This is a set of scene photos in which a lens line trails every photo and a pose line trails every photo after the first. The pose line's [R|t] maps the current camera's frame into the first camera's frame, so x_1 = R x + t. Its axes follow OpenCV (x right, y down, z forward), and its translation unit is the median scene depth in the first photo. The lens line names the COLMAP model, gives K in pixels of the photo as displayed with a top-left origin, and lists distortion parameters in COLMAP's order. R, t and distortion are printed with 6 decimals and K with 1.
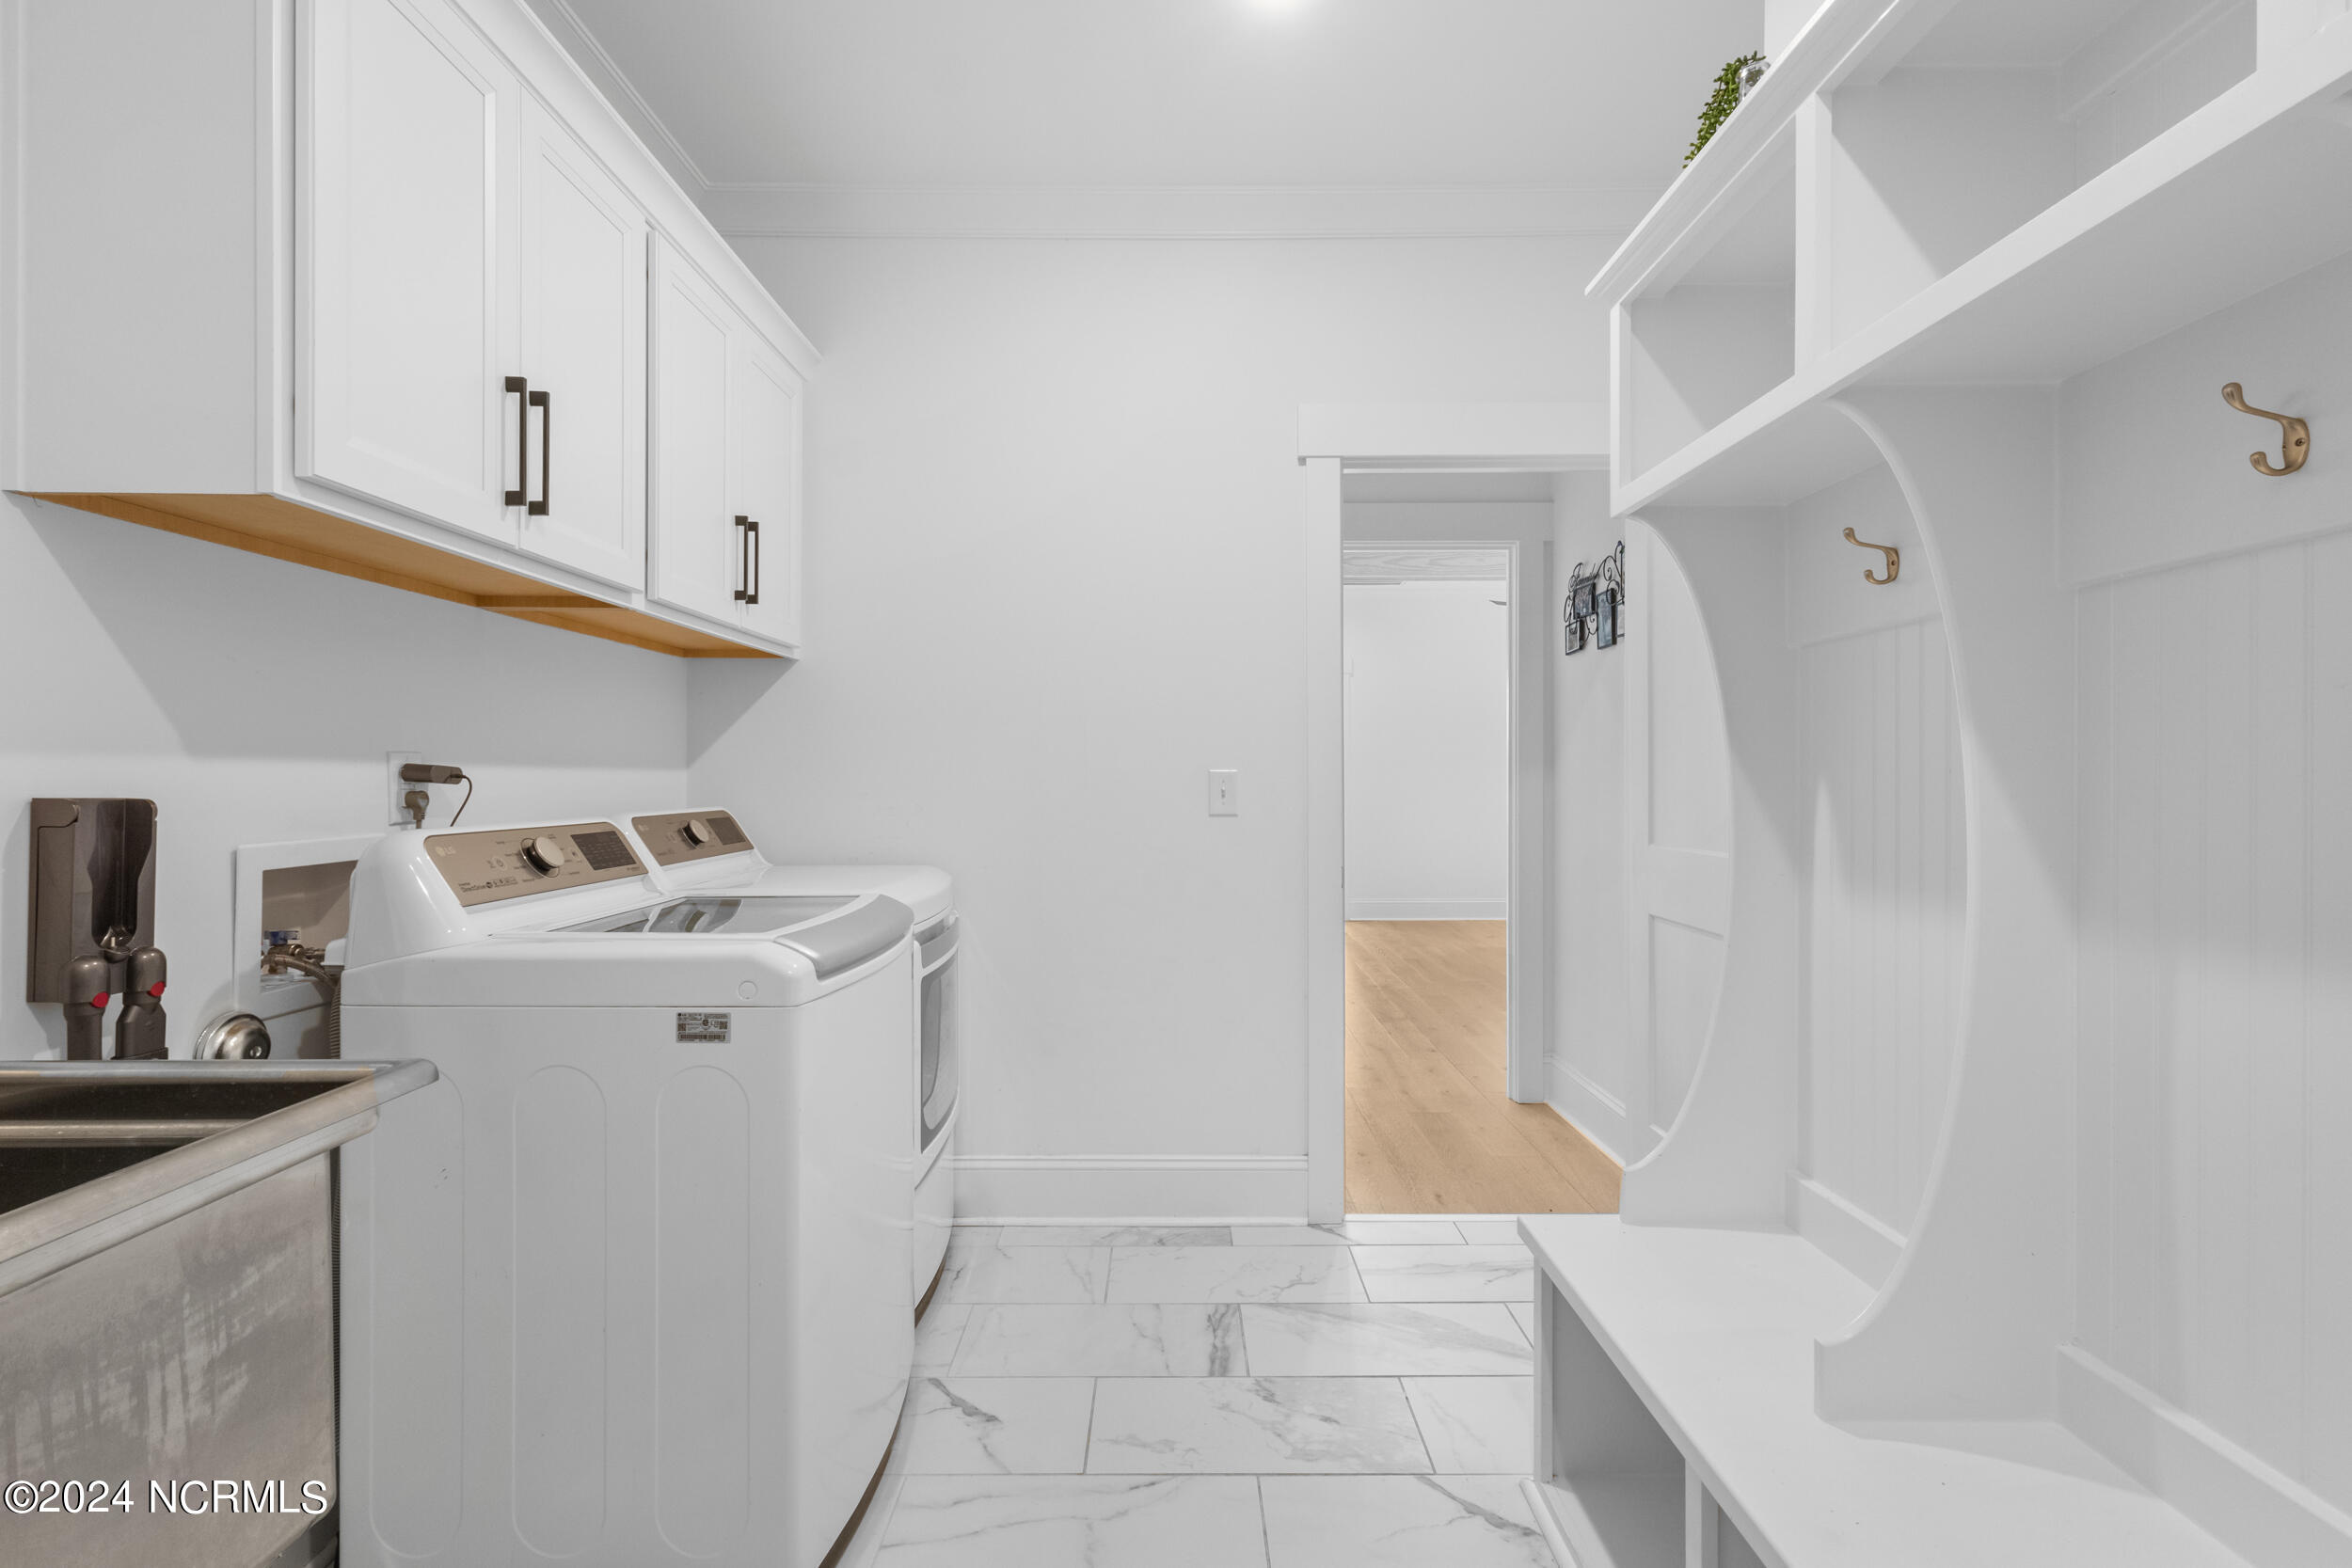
lens RADIAL K [[1093.4, 0, 1171.9], [0, 1093.4, 785.2], [0, 0, 1]] dist [-0.006444, 0.000659]
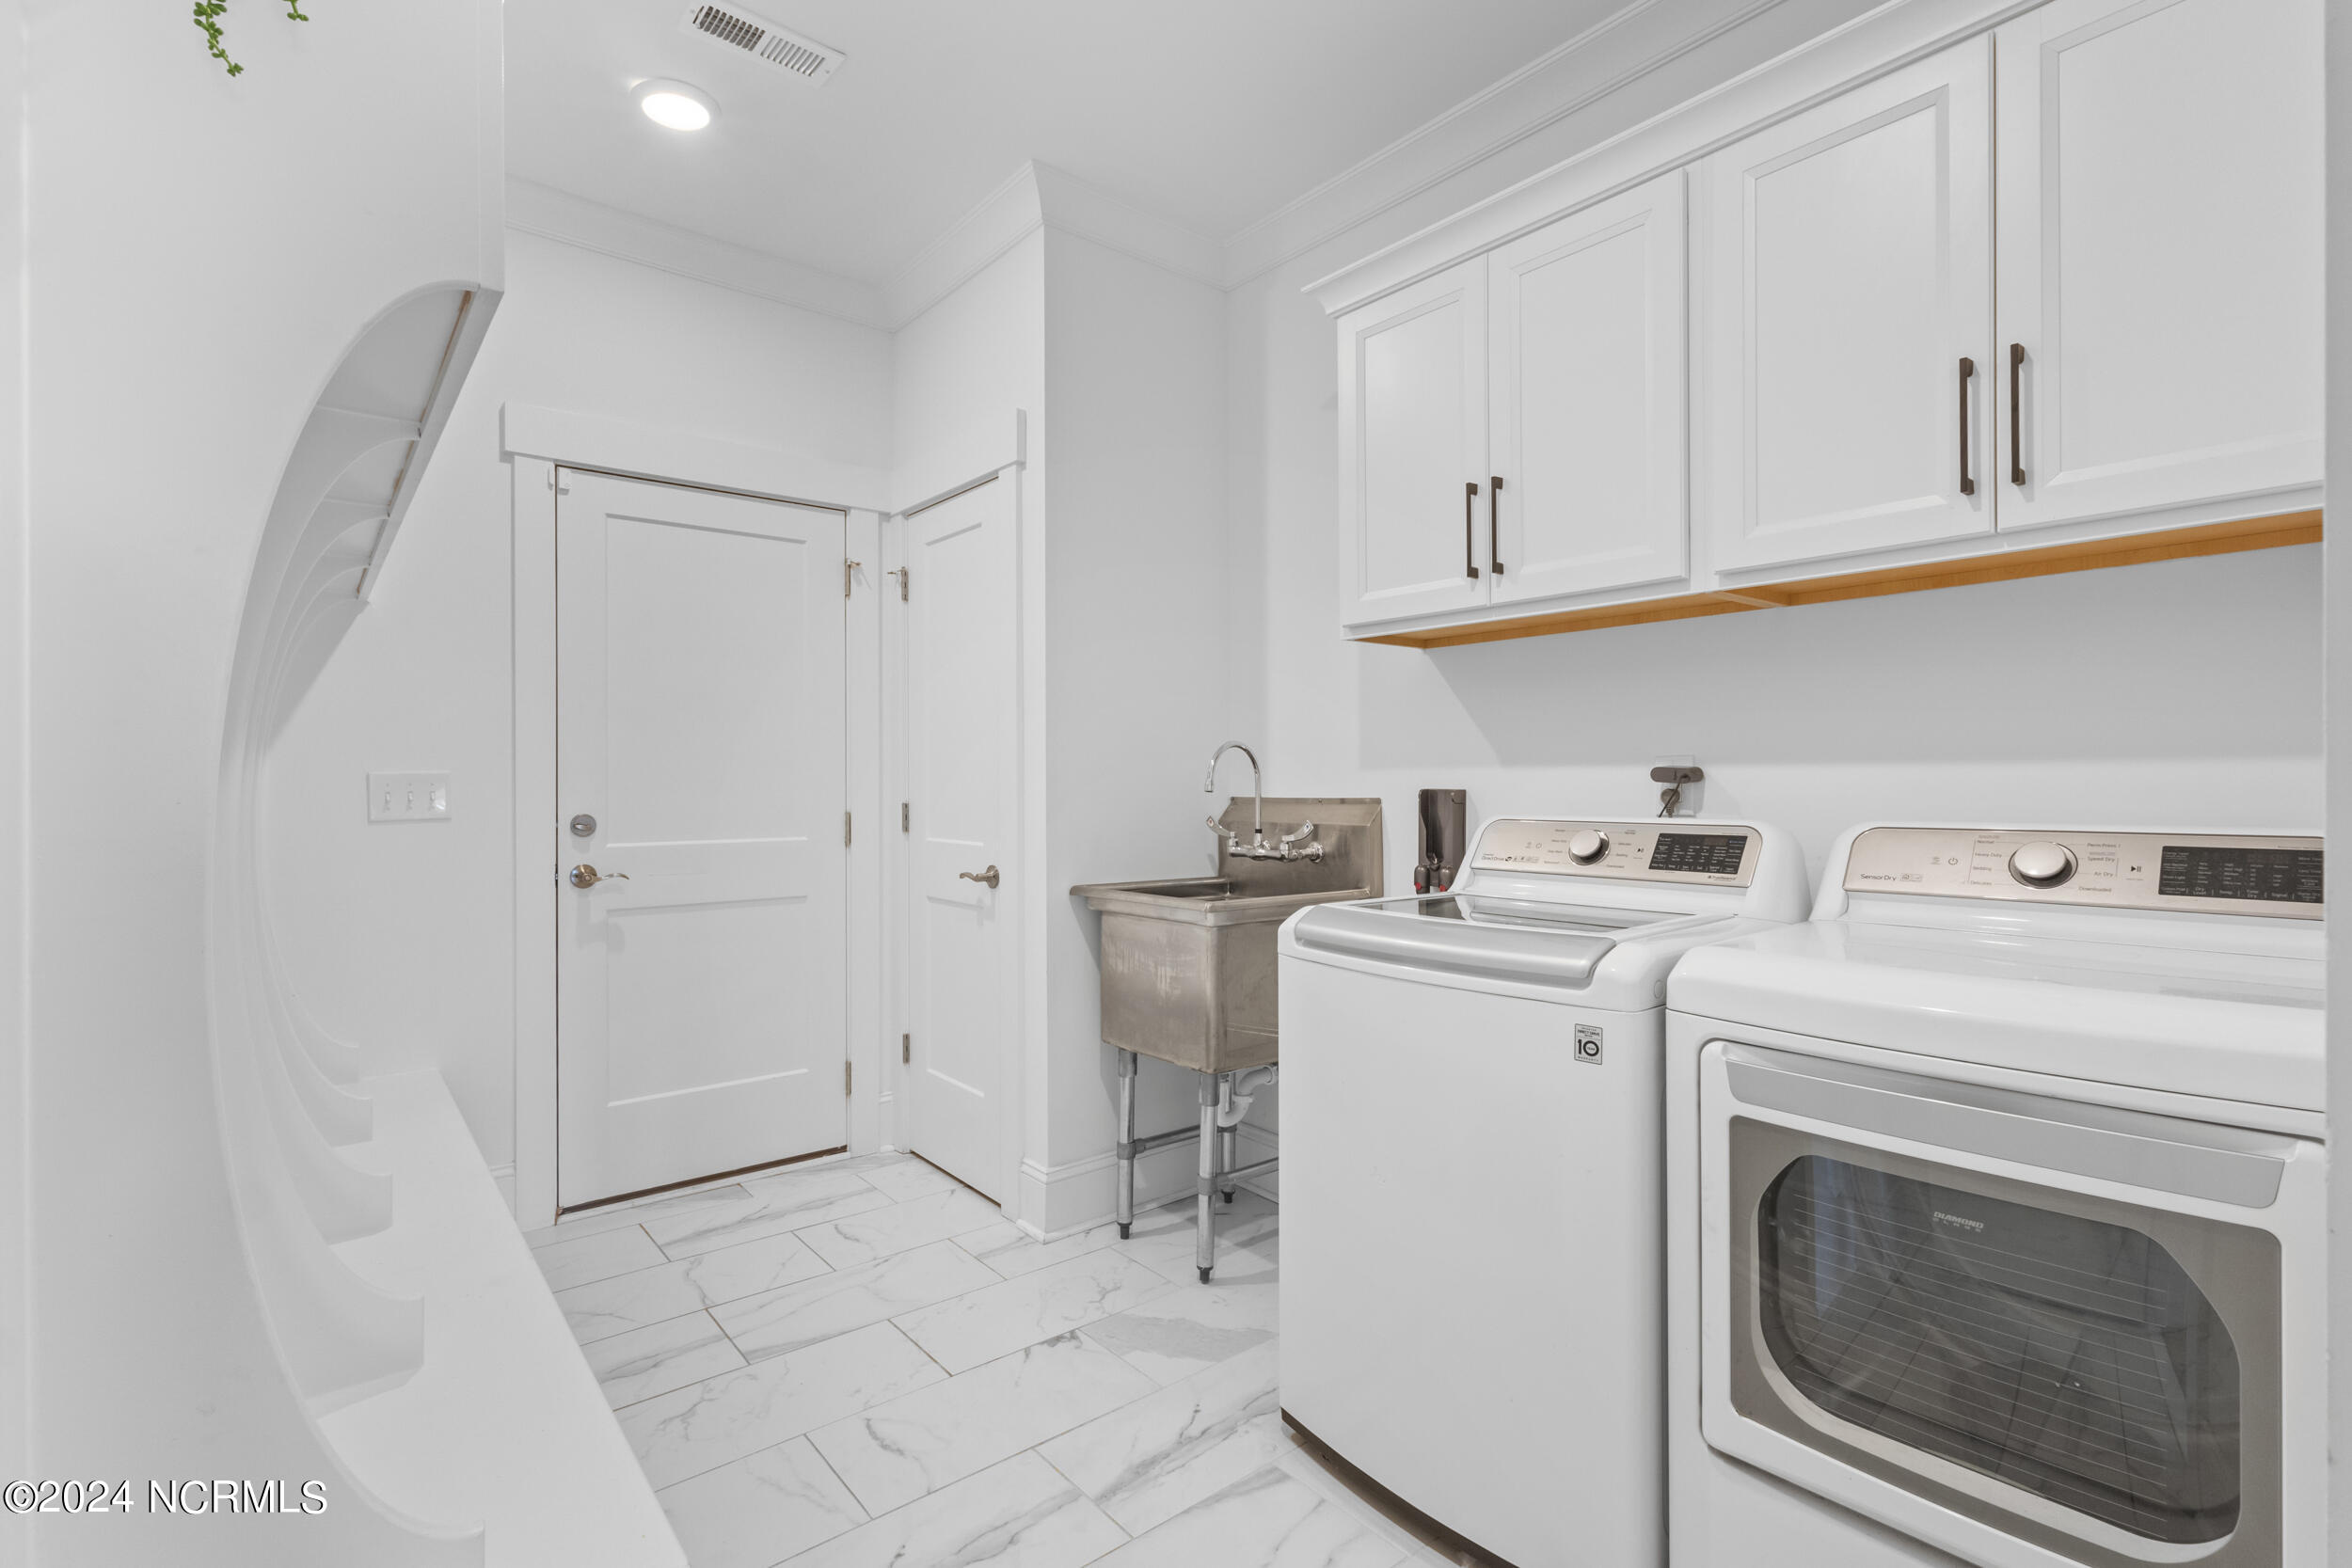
lens RADIAL K [[1093.4, 0, 1158.9], [0, 1093.4, 759.6], [0, 0, 1]] dist [-0.006444, 0.000659]
pose [[-0.762369, 0.002452, -0.647138, 0.626403], [0.000348, 0.999994, 0.003378, -0.038875], [0.647142, 0.002350, -0.762366, 1.922164]]
